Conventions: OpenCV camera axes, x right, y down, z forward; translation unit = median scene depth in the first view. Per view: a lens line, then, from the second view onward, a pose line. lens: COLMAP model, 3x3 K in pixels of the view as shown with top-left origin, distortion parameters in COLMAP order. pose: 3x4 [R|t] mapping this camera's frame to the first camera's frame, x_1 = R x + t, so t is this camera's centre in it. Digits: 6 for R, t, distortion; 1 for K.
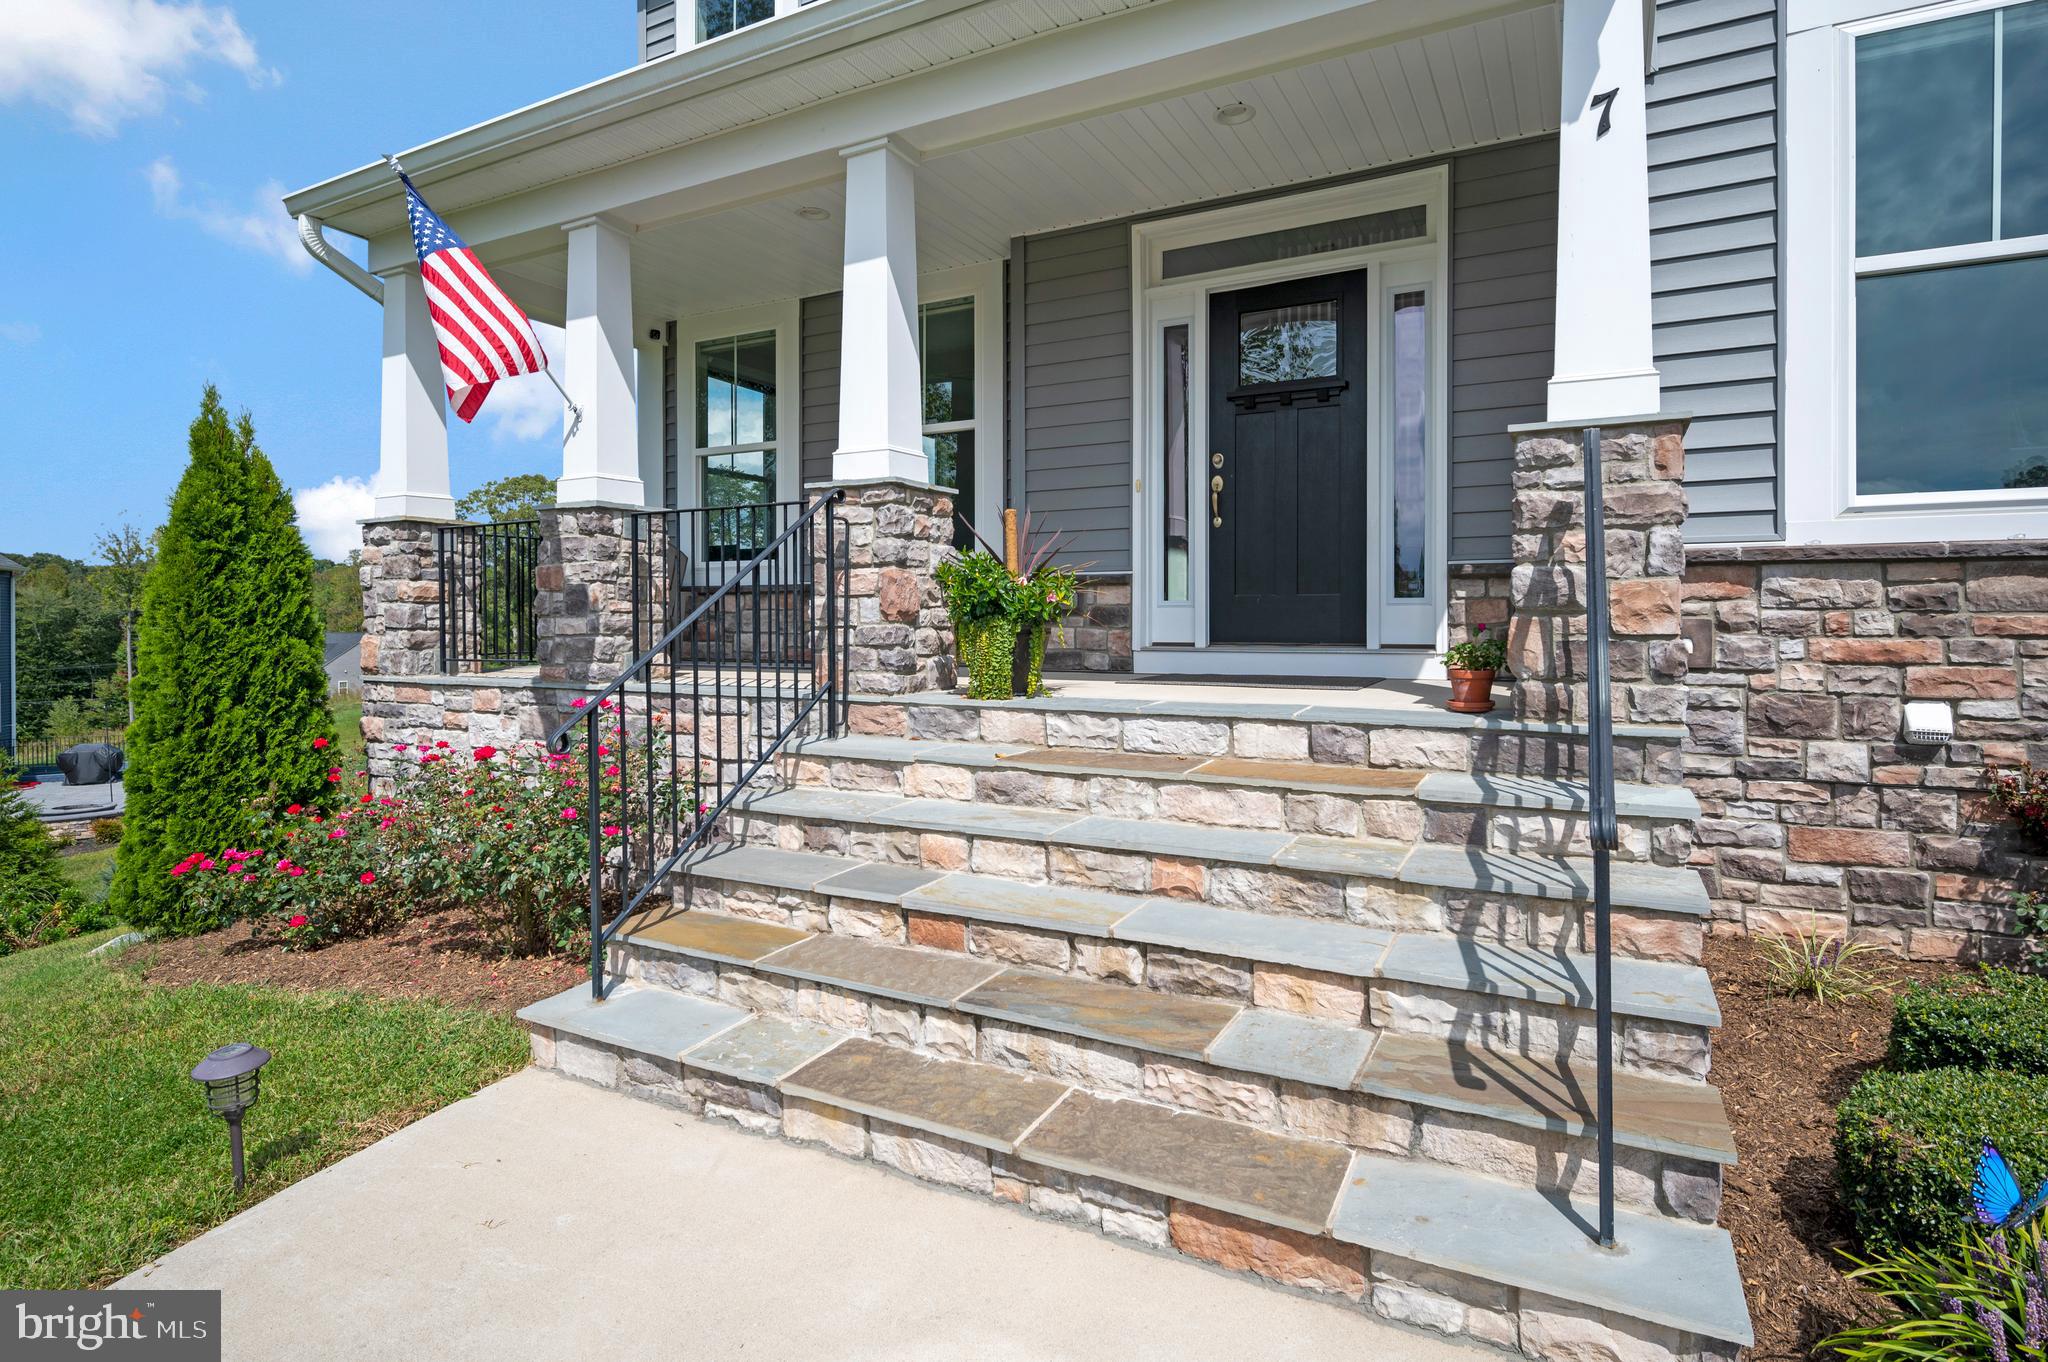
lens RADIAL K [[1088.1, 0, 1054.8], [0, 1088.1, 644.9], [0, 0, 1]] dist [-0.001940, -0.000430]
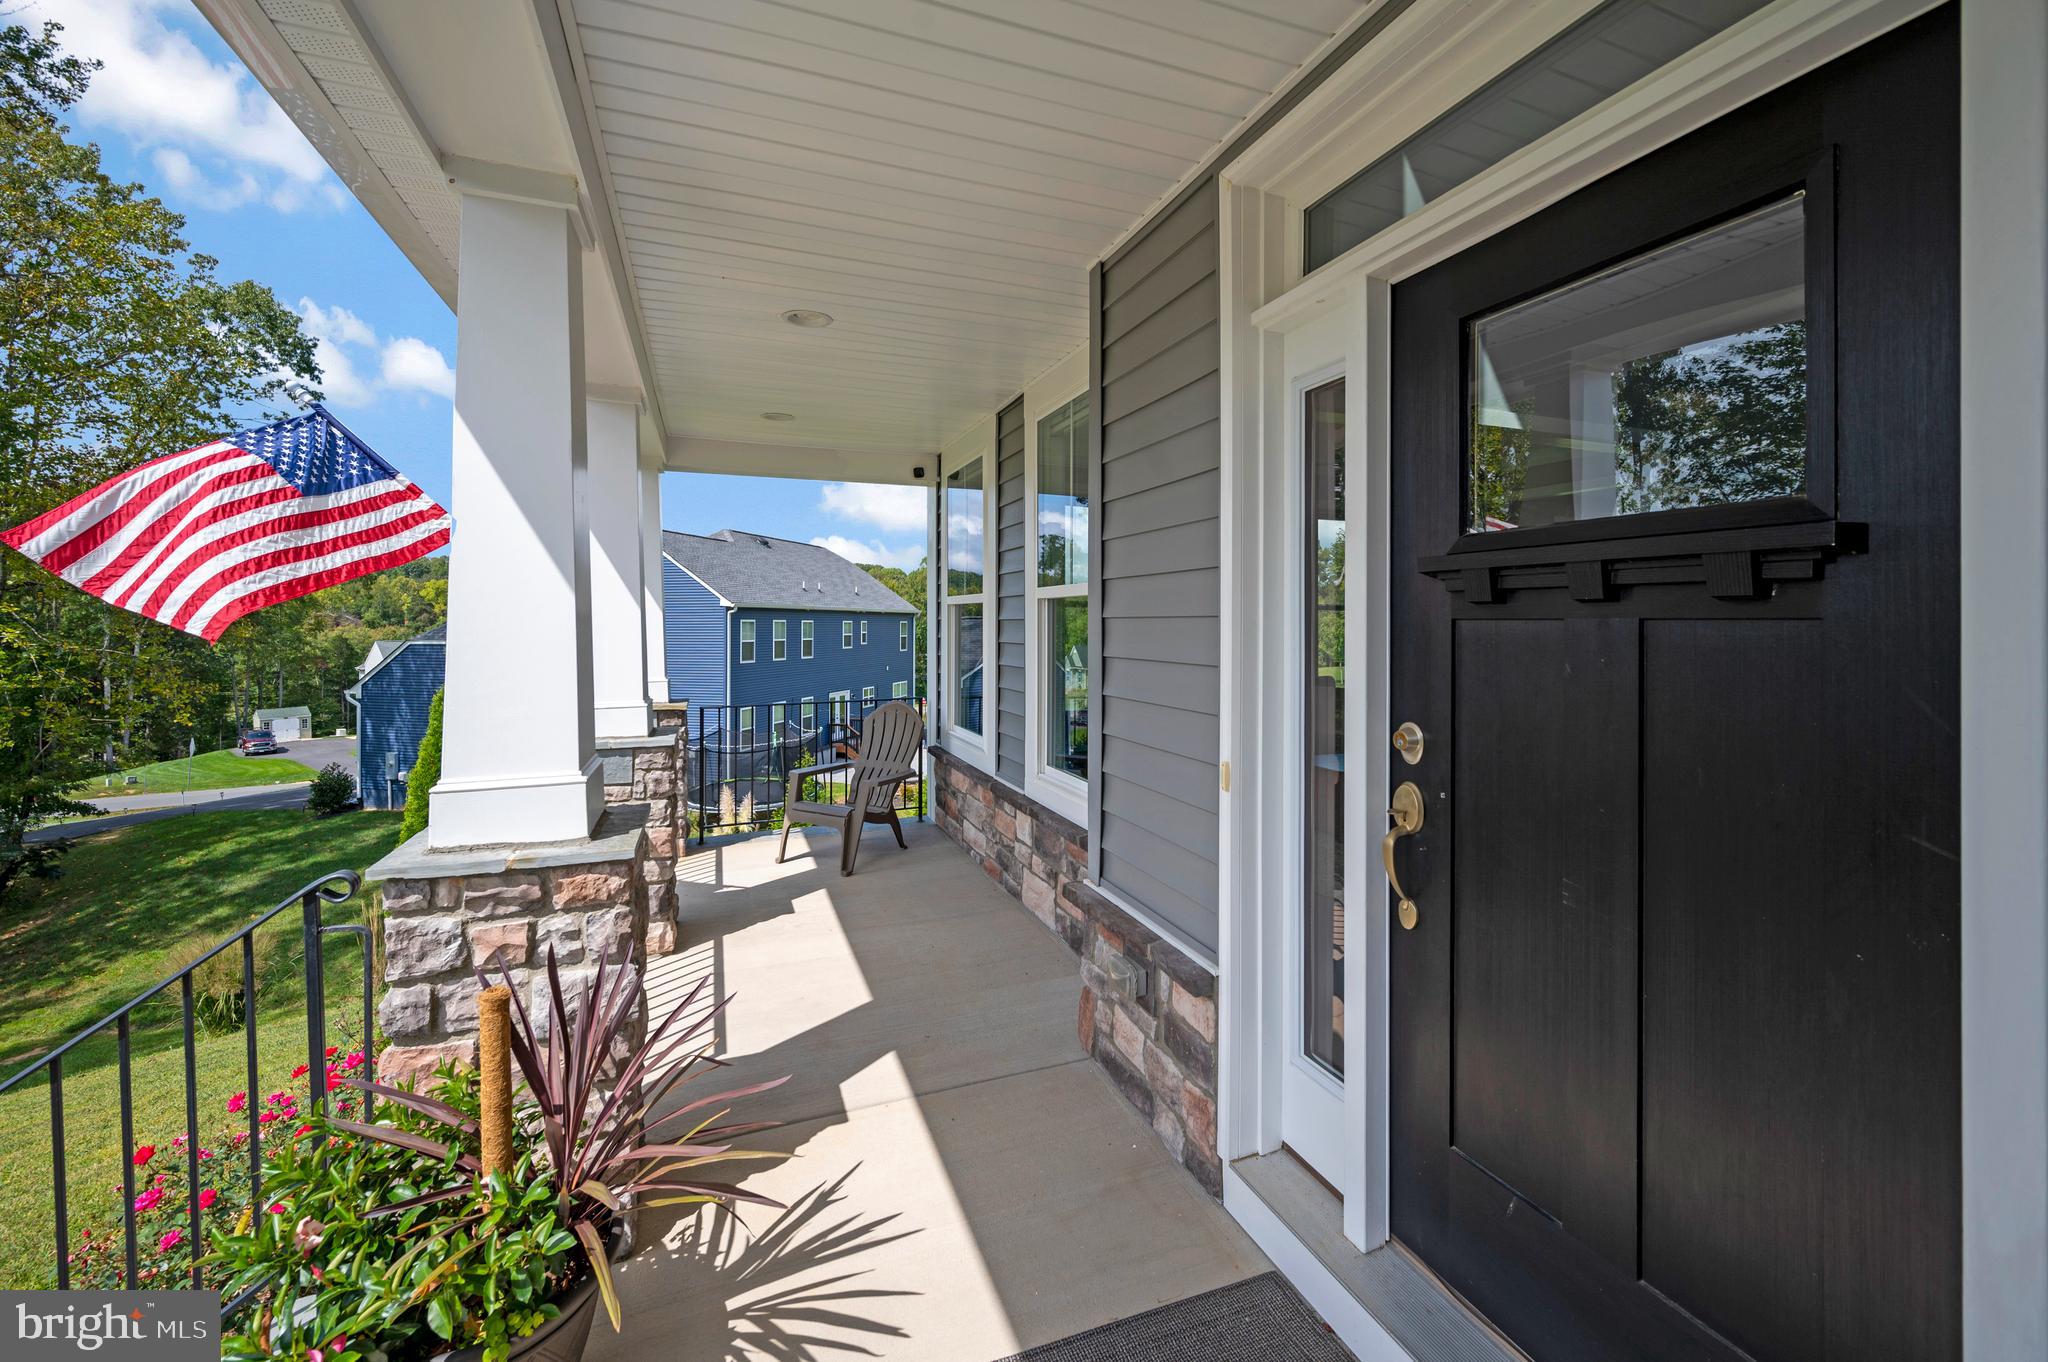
lens RADIAL K [[841.4, 0, 1035.7], [0, 841.4, 630.5], [0, 0, 1]] dist [-0.000749, -0.000014]
pose [[0.739869, 0.008239, -0.672701, 0.303716], [-0.019065, 0.999780, -0.008724, -0.250432], [0.672481, 0.019280, 0.739863, 0.884794]]
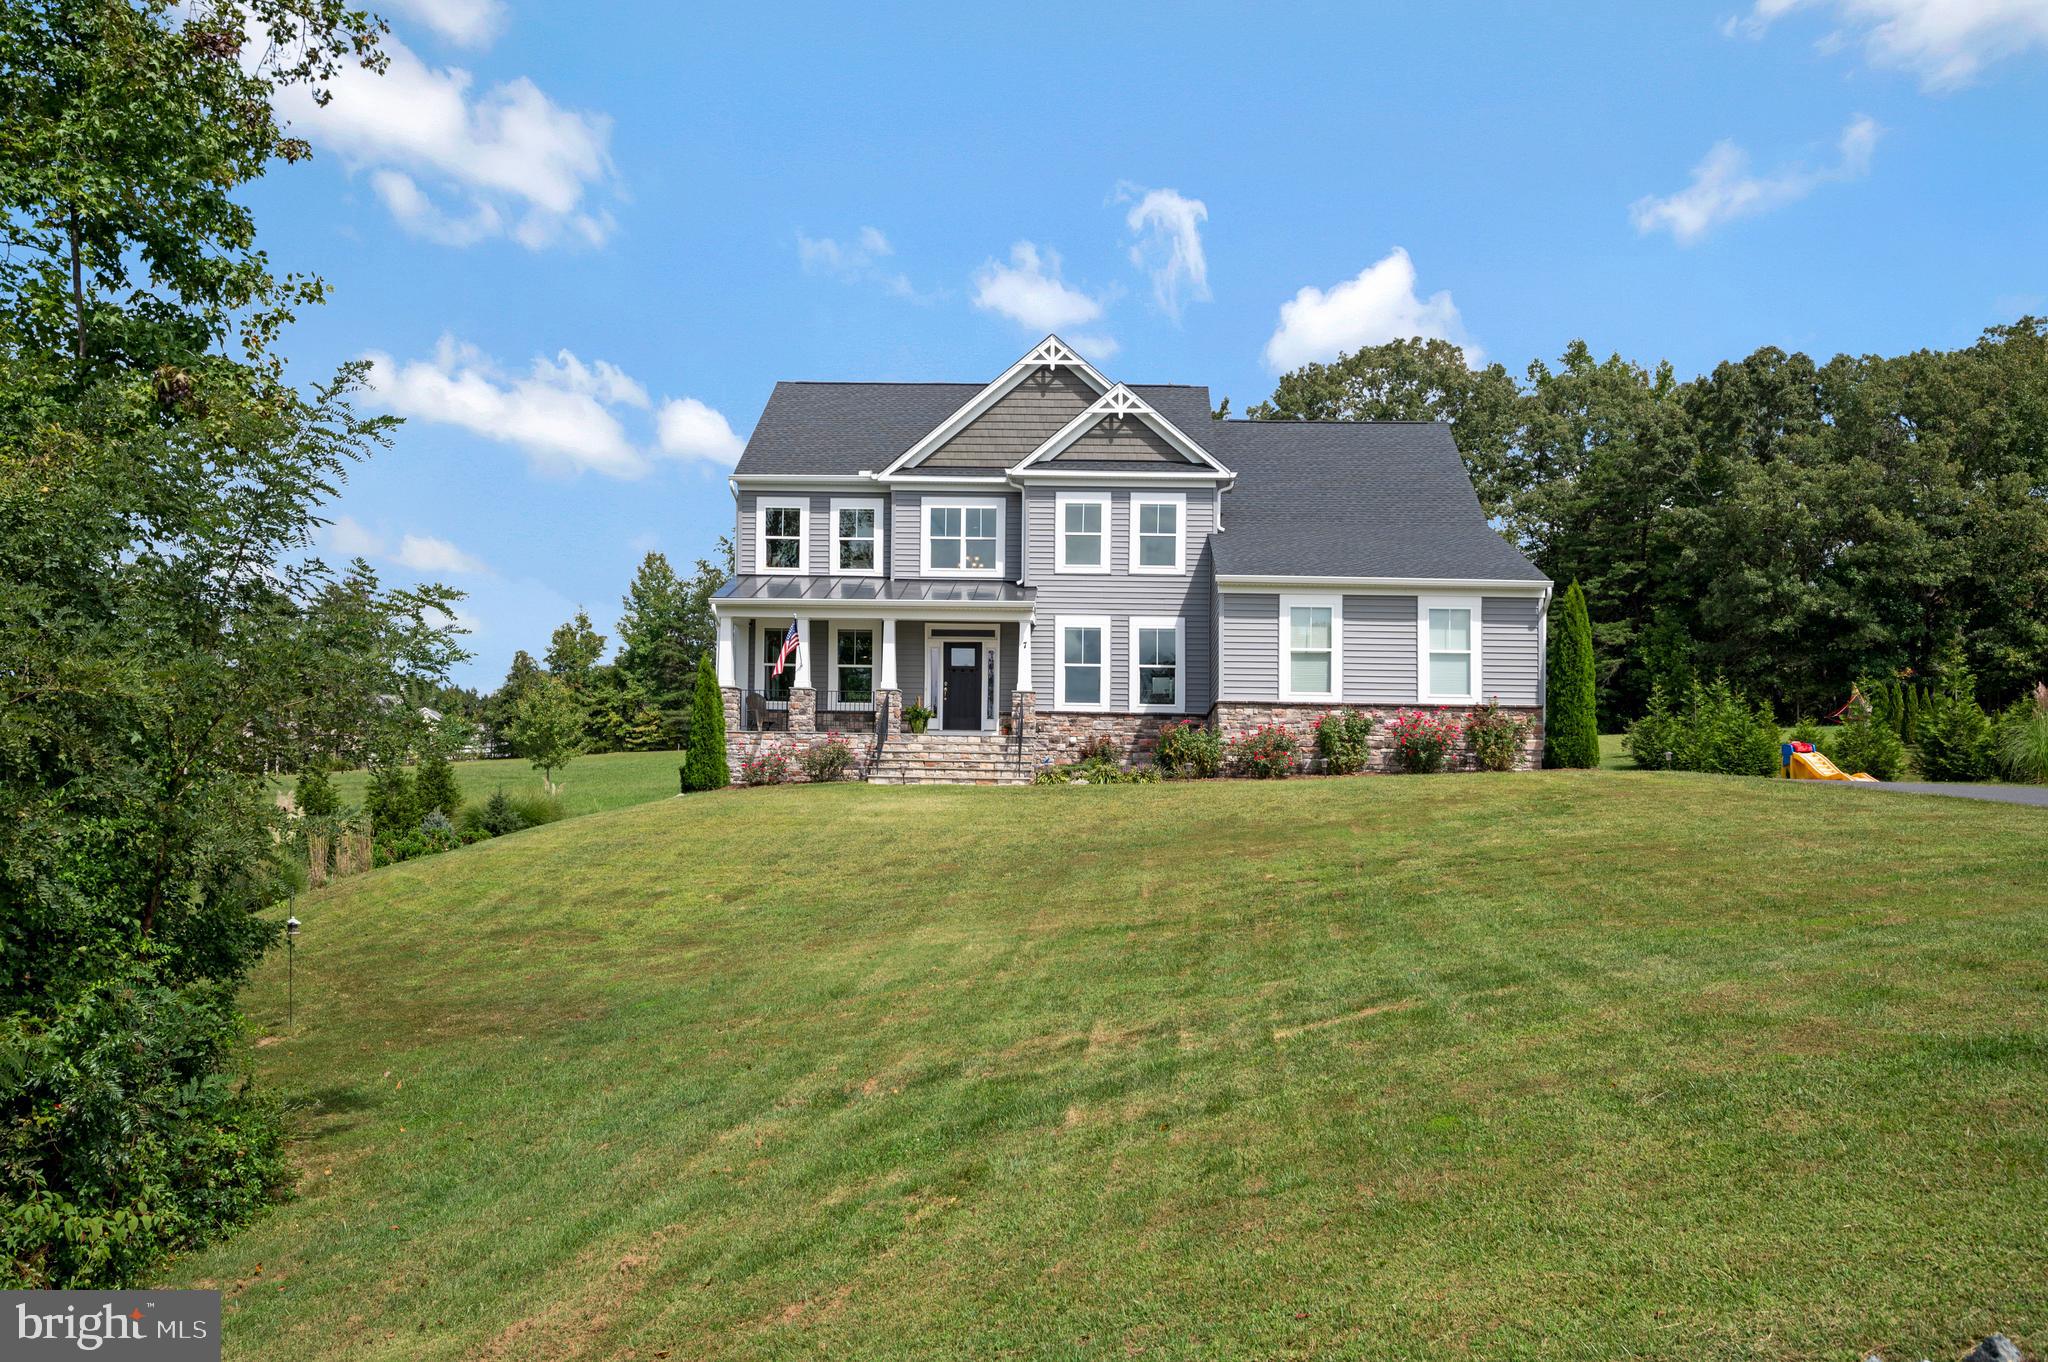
lens RADIAL K [[1818.0, 0, 1012.8], [0, 1818.0, 577.8], [0, 0, 1]] dist [0.054481, 0.003549]
pose [[0.923138, 0.072102, 0.377648, -2.708440], [-0.016107, 0.988648, -0.149385, 0.548977], [-0.384132, 0.131820, 0.913819, -6.554767]]
